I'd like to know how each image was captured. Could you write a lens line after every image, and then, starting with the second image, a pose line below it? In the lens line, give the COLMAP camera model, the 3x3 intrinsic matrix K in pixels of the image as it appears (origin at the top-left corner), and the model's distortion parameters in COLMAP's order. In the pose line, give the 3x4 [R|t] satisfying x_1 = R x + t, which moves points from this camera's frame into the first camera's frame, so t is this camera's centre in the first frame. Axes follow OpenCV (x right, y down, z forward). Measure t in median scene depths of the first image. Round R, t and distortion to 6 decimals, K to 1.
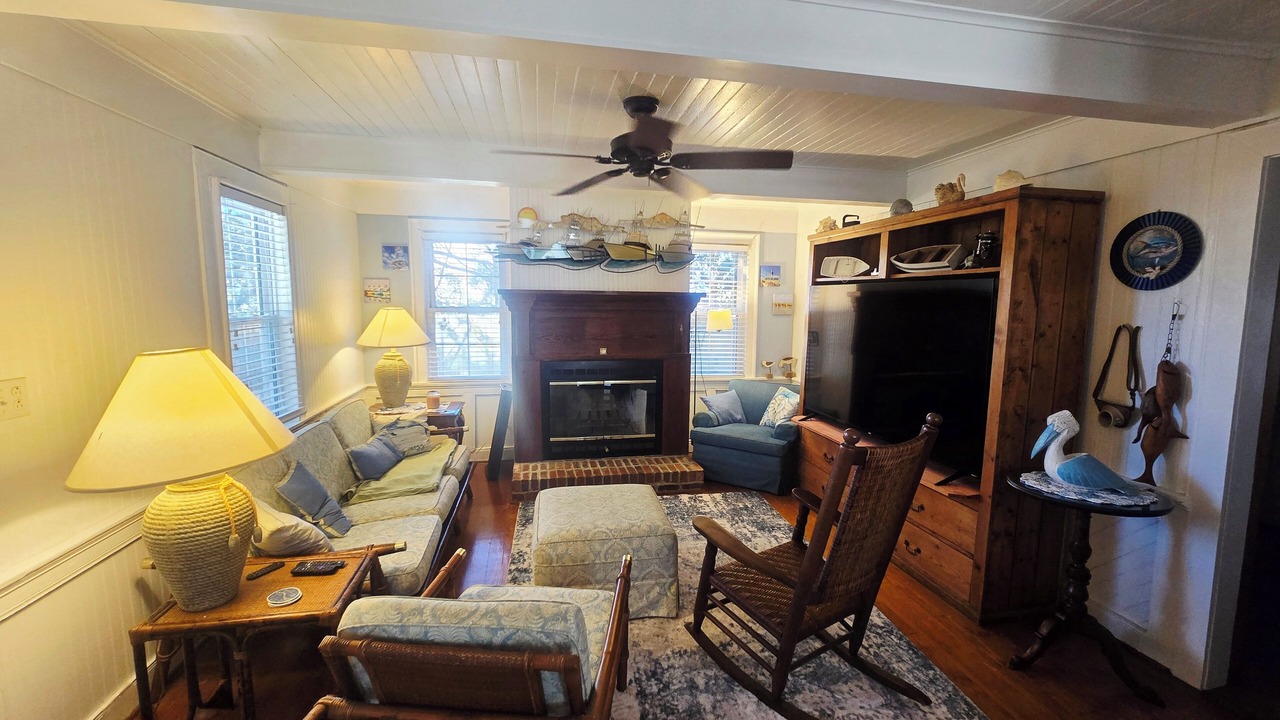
lens RADIAL K [[522.6, 0, 639.9], [0, 522.6, 357.6], [0, 0, 1]] dist [0.001460, -0.000229]
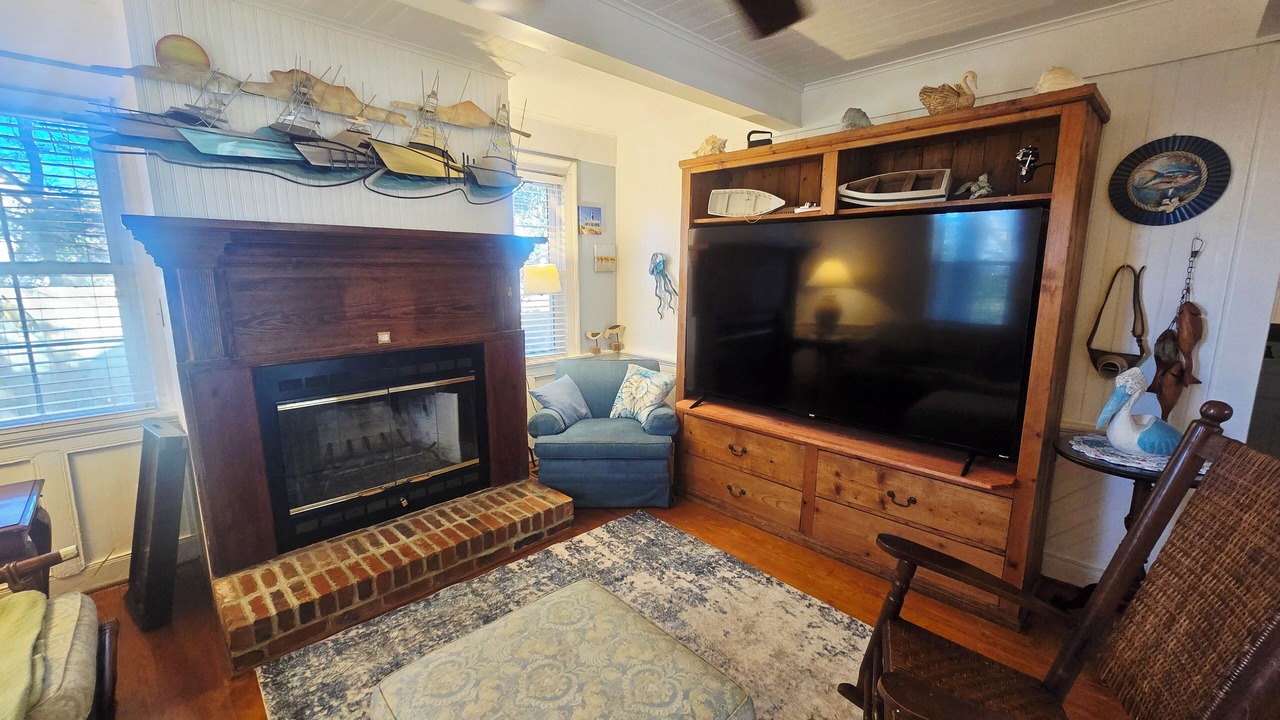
lens RADIAL K [[522.6, 0, 640.3], [0, 522.6, 357.1], [0, 0, 1]] dist [0.001460, -0.000229]
pose [[0.833445, -0.102388, 0.543034, -0.157935], [0.067610, 0.994196, 0.083686, -0.020847], [-0.548450, -0.033034, 0.835530, 0.394227]]
